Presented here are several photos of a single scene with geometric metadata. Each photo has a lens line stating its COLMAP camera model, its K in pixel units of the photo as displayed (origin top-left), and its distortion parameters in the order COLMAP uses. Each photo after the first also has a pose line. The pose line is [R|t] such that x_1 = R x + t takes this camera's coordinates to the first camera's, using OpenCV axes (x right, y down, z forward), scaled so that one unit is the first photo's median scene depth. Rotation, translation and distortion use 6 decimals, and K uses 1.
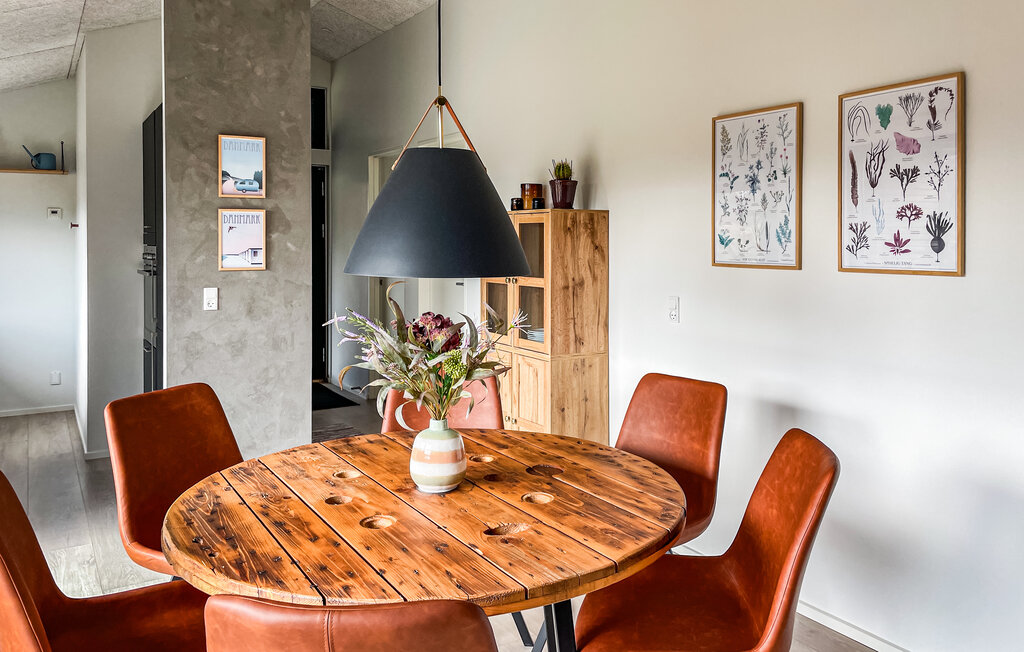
lens RADIAL K [[798.8, 0, 508.1], [0, 798.8, 298.1], [0, 0, 1]] dist [0.213228, -0.389652]
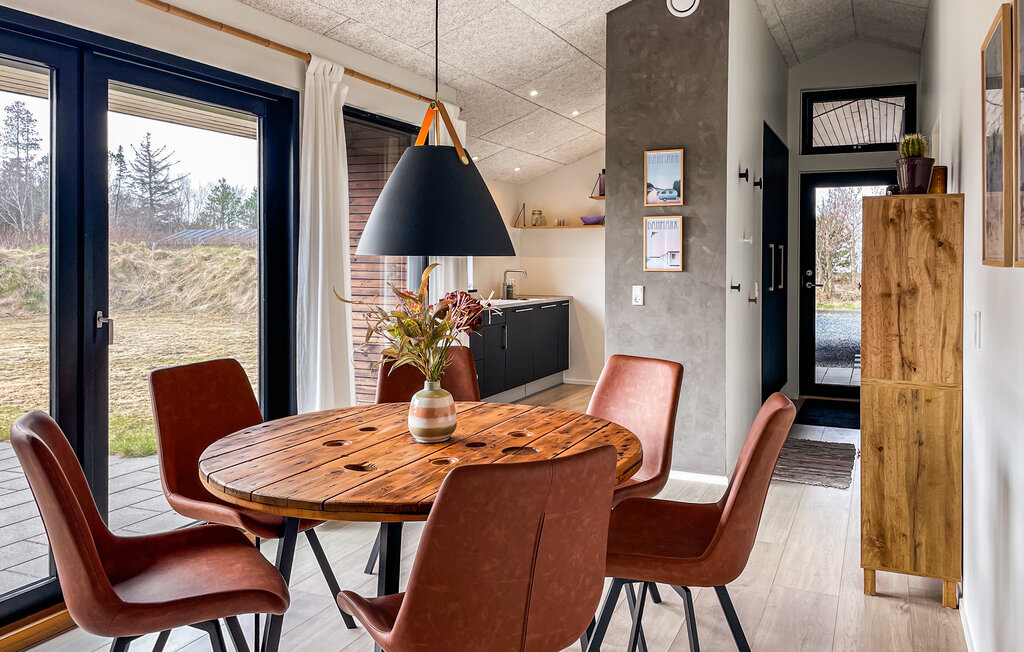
lens RADIAL K [[782.5, 0, 512.0], [0, 782.5, 326.0], [0, 0, 1]] dist [0.099357, -0.101218]
pose [[0.566952, 0.076178, -0.820221, 0.456371], [-0.068751, 0.996617, 0.045038, 0.006590], [0.820877, 0.030857, 0.570271, 0.222924]]
